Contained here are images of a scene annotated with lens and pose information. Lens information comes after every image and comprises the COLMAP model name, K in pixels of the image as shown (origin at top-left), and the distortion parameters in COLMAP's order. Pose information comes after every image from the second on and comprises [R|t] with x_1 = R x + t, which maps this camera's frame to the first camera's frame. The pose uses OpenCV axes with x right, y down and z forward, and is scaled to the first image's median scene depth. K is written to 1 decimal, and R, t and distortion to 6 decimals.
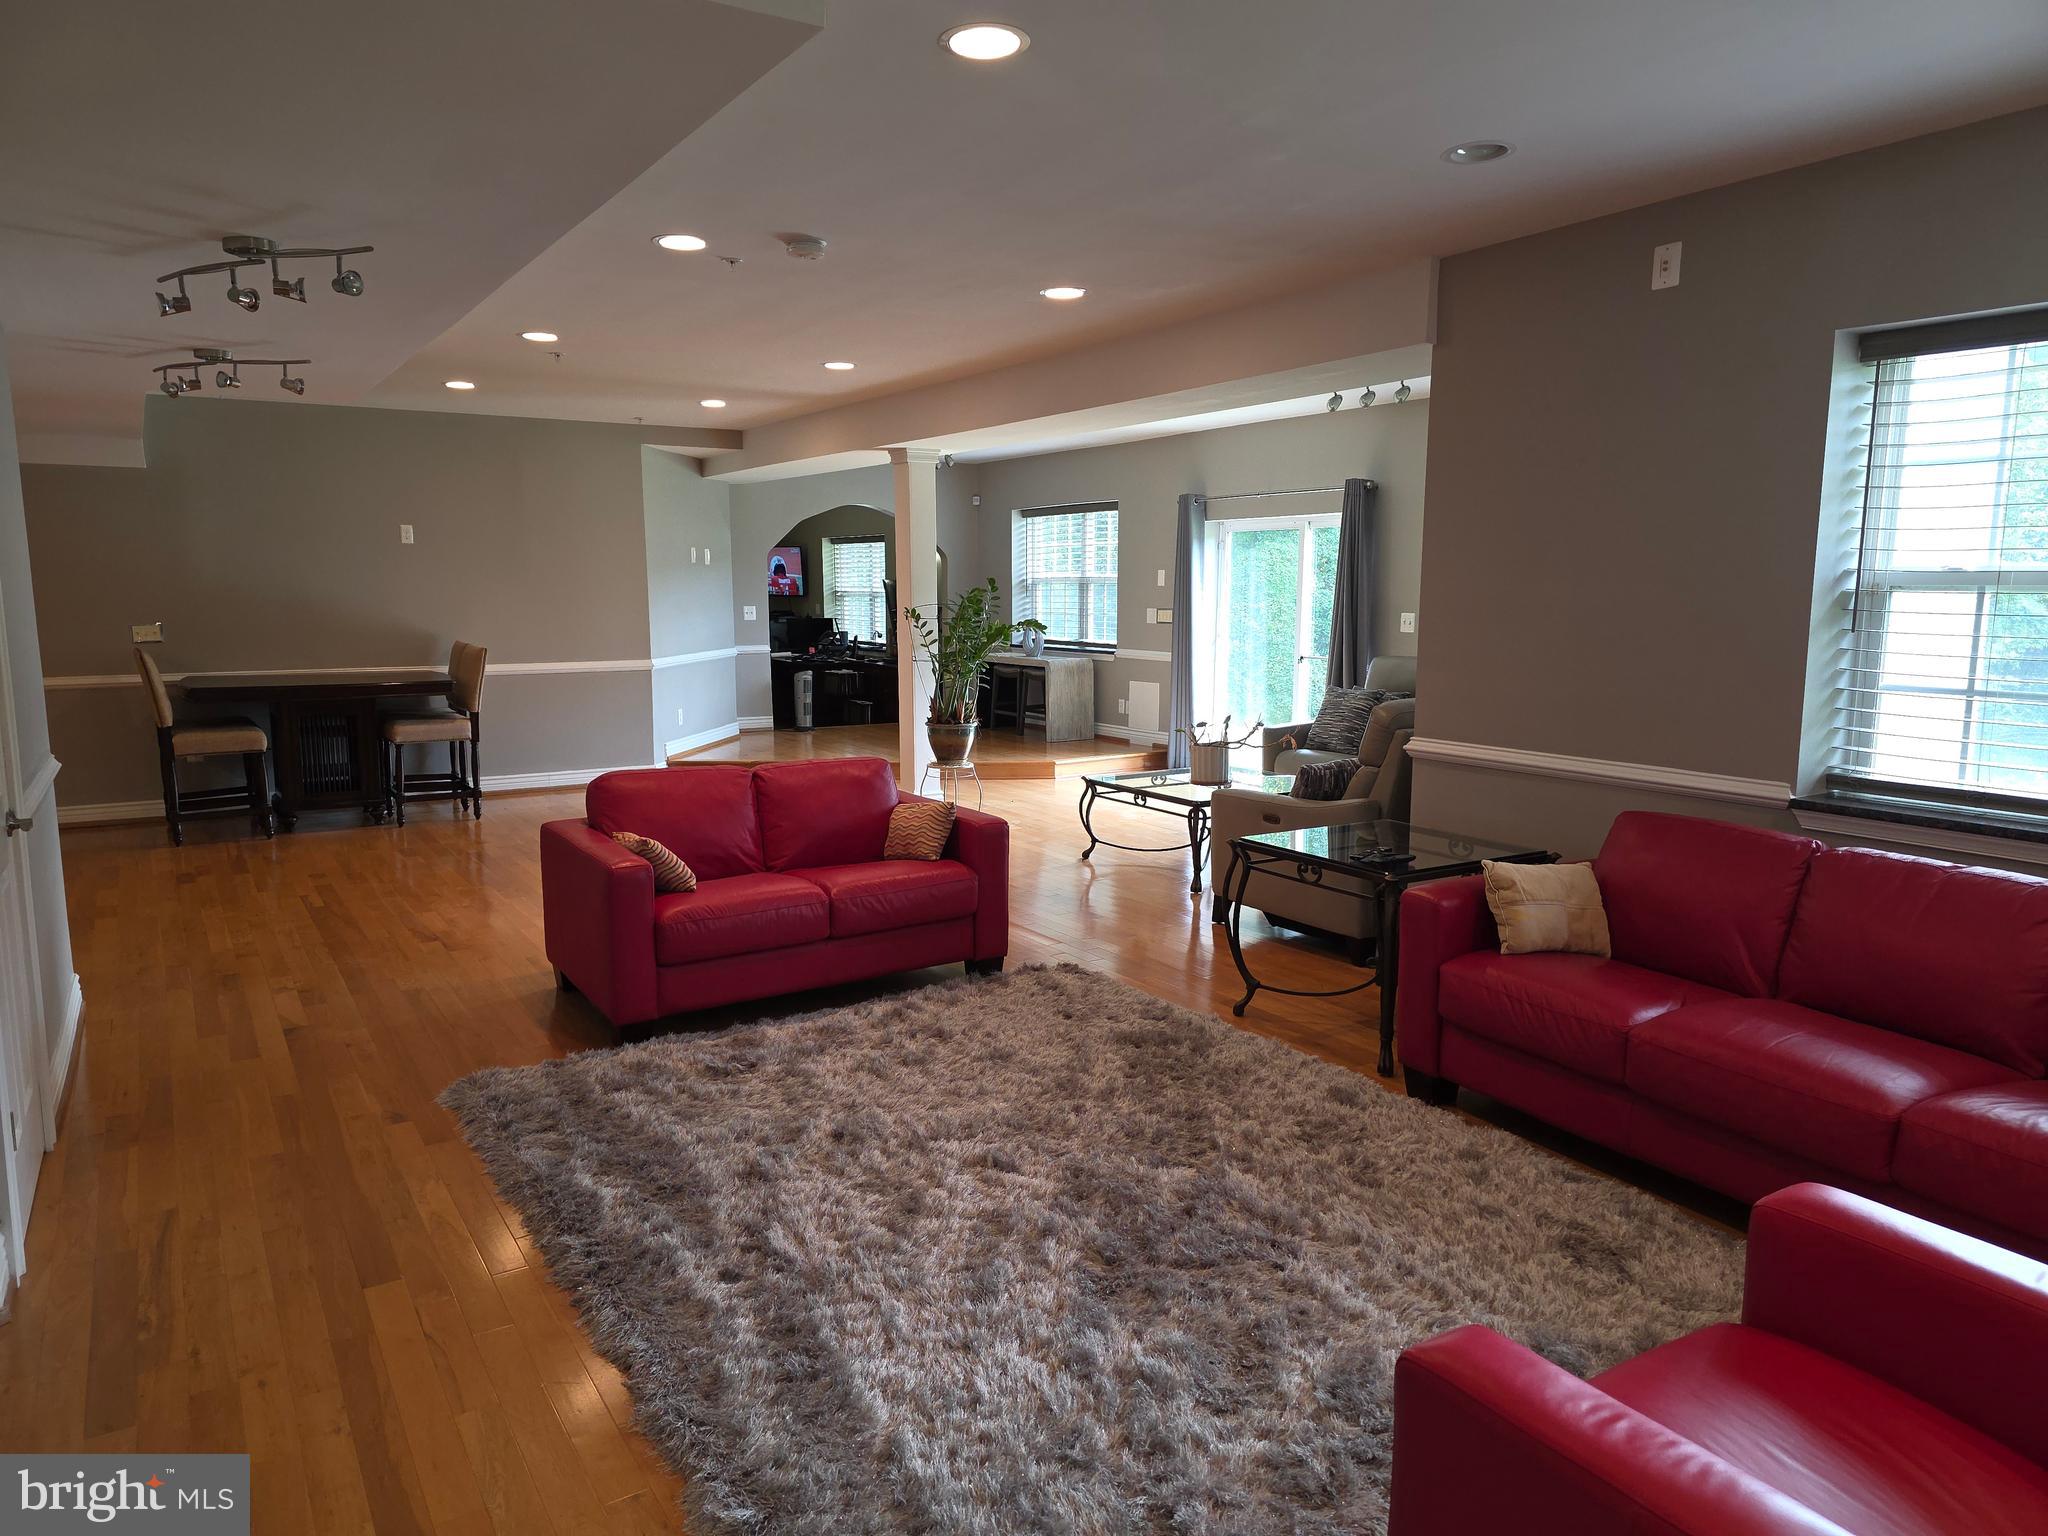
lens RADIAL K [[1354.5, 0, 1024.0], [0, 1354.5, 768.0], [0, 0, 1]] dist [-0.002832, -0.001165]
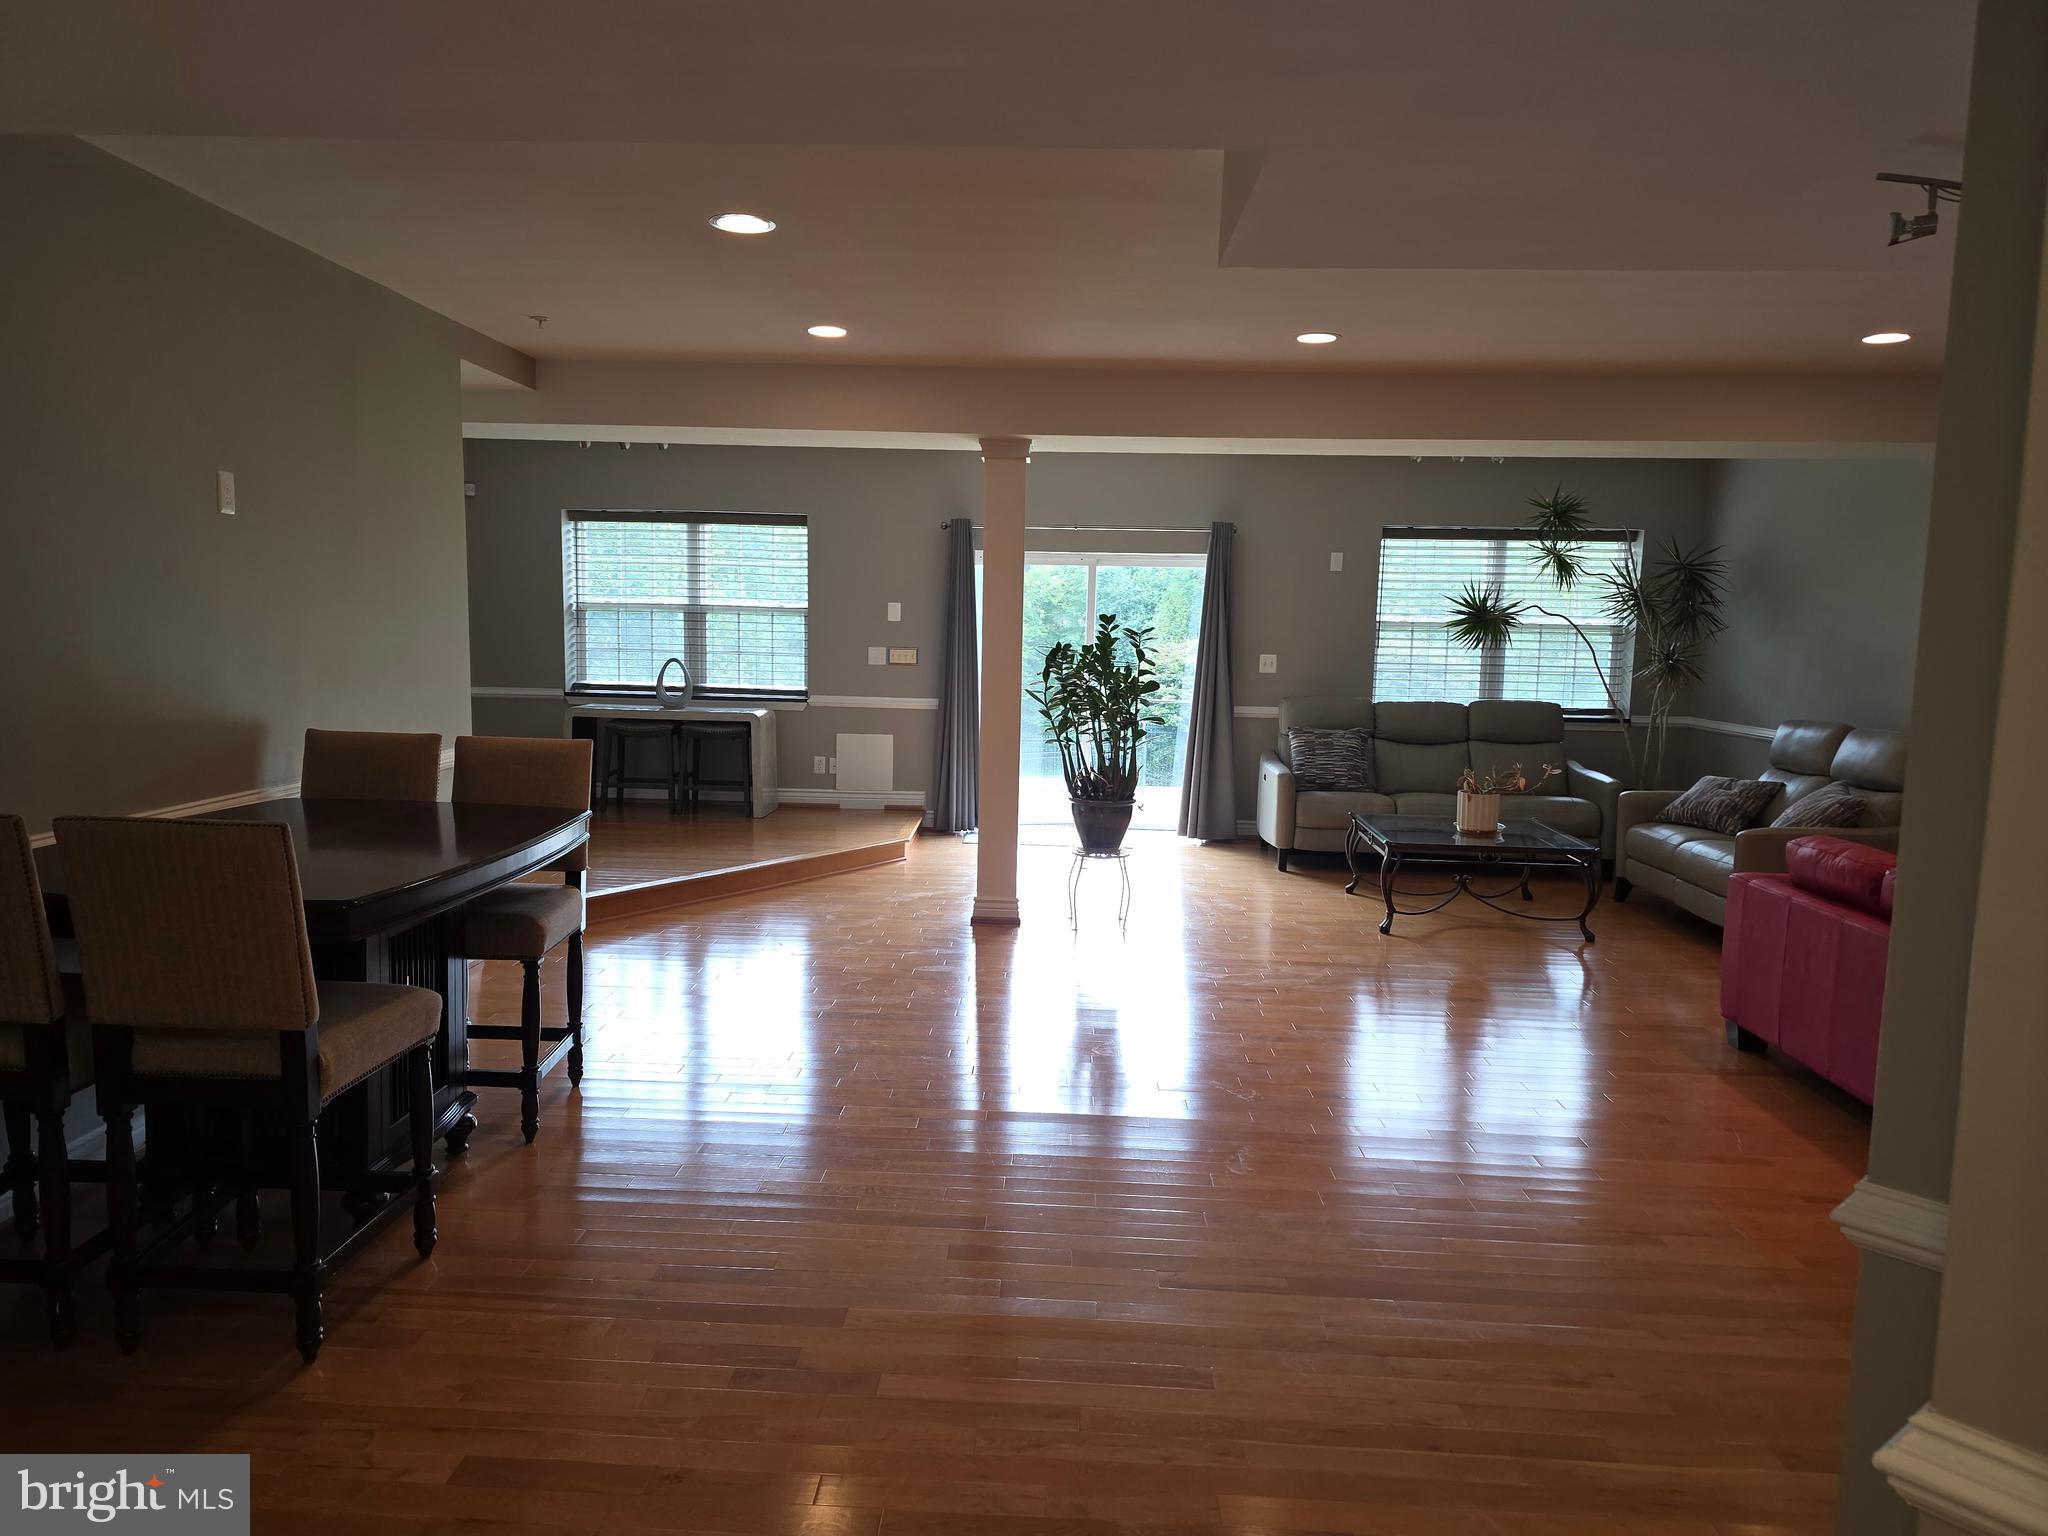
lens RADIAL K [[1354.5, 0, 1024.0], [0, 1354.5, 768.0], [0, 0, 1]] dist [-0.002832, -0.001165]
pose [[0.585030, -0.075621, 0.807478, -0.518716], [0.087234, 0.995735, 0.030049, -0.057759], [-0.806307, 0.052860, 0.589131, 0.416431]]
